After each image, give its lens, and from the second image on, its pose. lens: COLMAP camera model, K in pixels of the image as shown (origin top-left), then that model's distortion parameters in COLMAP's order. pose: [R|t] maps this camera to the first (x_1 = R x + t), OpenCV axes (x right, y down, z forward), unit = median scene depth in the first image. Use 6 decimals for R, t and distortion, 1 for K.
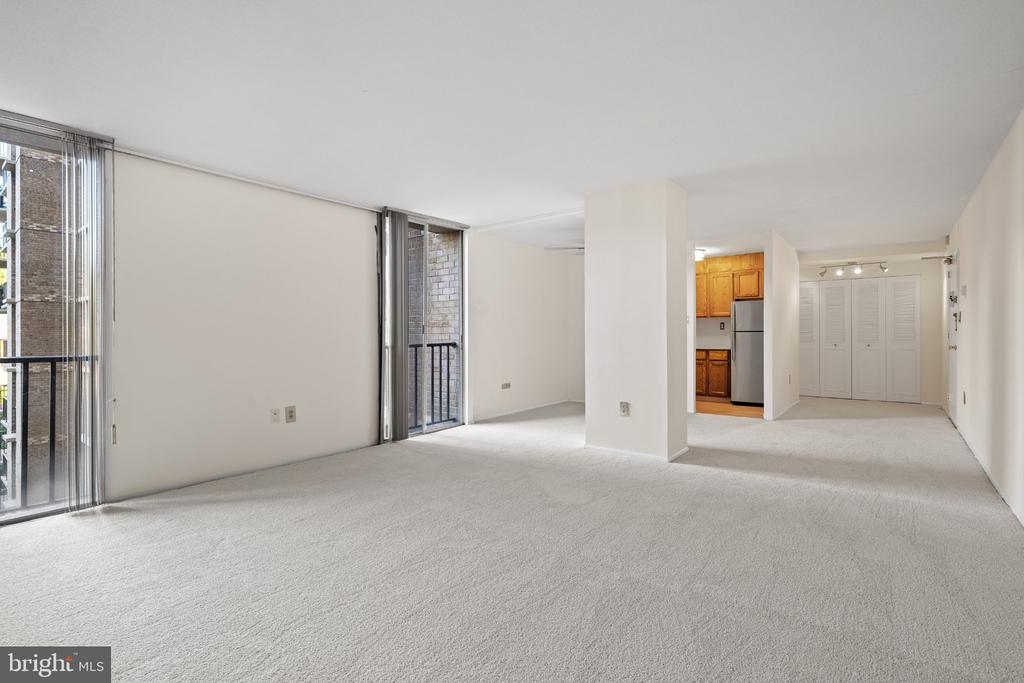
lens RADIAL K [[471.5, 0, 513.9], [0, 471.5, 336.8], [0, 0, 1]] dist [0.000211, 0.000102]
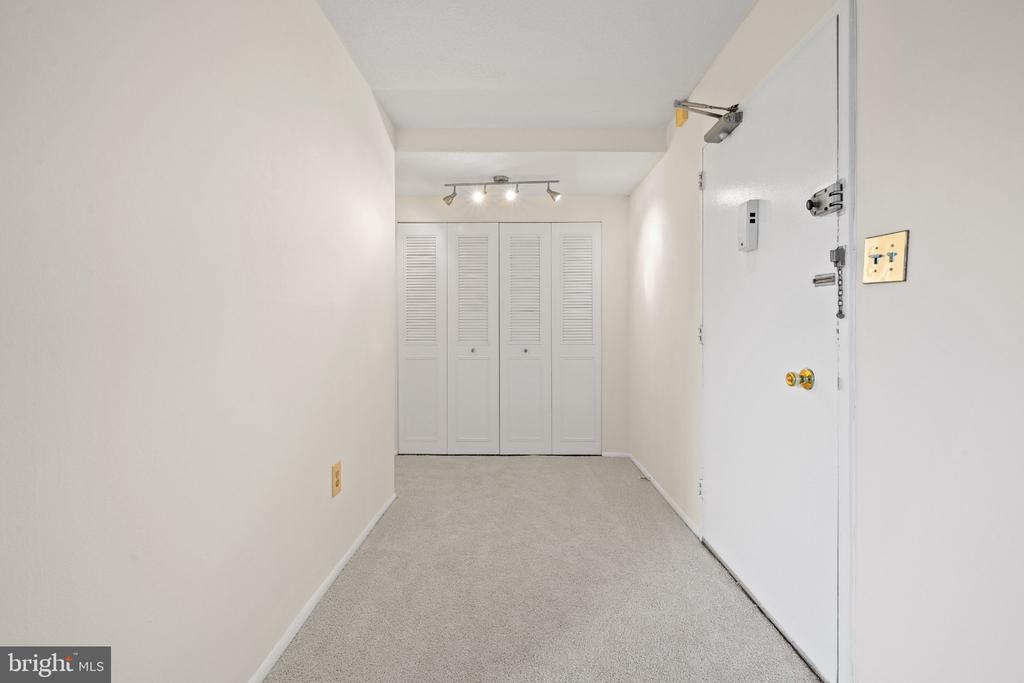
lens RADIAL K [[421.4, 0, 512.2], [0, 421.4, 334.7], [0, 0, 1]] dist [0.000150, 0.000002]
pose [[0.787005, -0.004668, 0.616928, 0.620360], [0.000574, 0.999976, 0.006834, -0.004945], [-0.616946, -0.005024, 0.786990, 0.879934]]
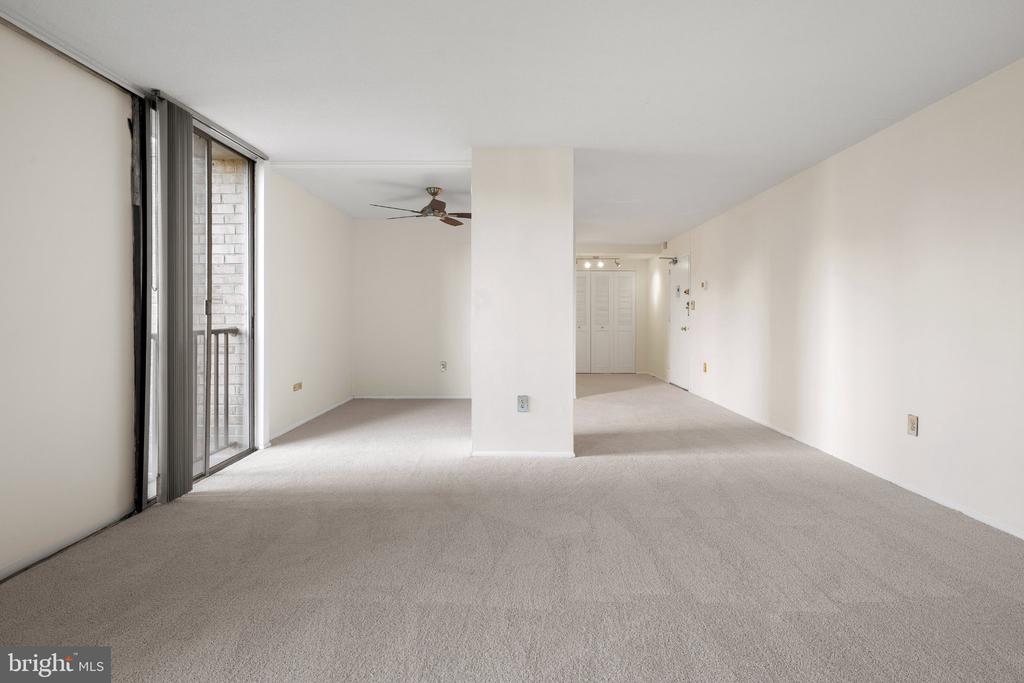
lens RADIAL K [[484.8, 0, 515.1], [0, 484.8, 321.3], [0, 0, 1]] dist [0.002316, 0.000492]
pose [[0.791869, 0.000630, 0.610691, -0.235610], [-0.003183, 0.999990, 0.003096, -0.000624], [-0.610683, -0.004396, 0.791863, 0.224616]]
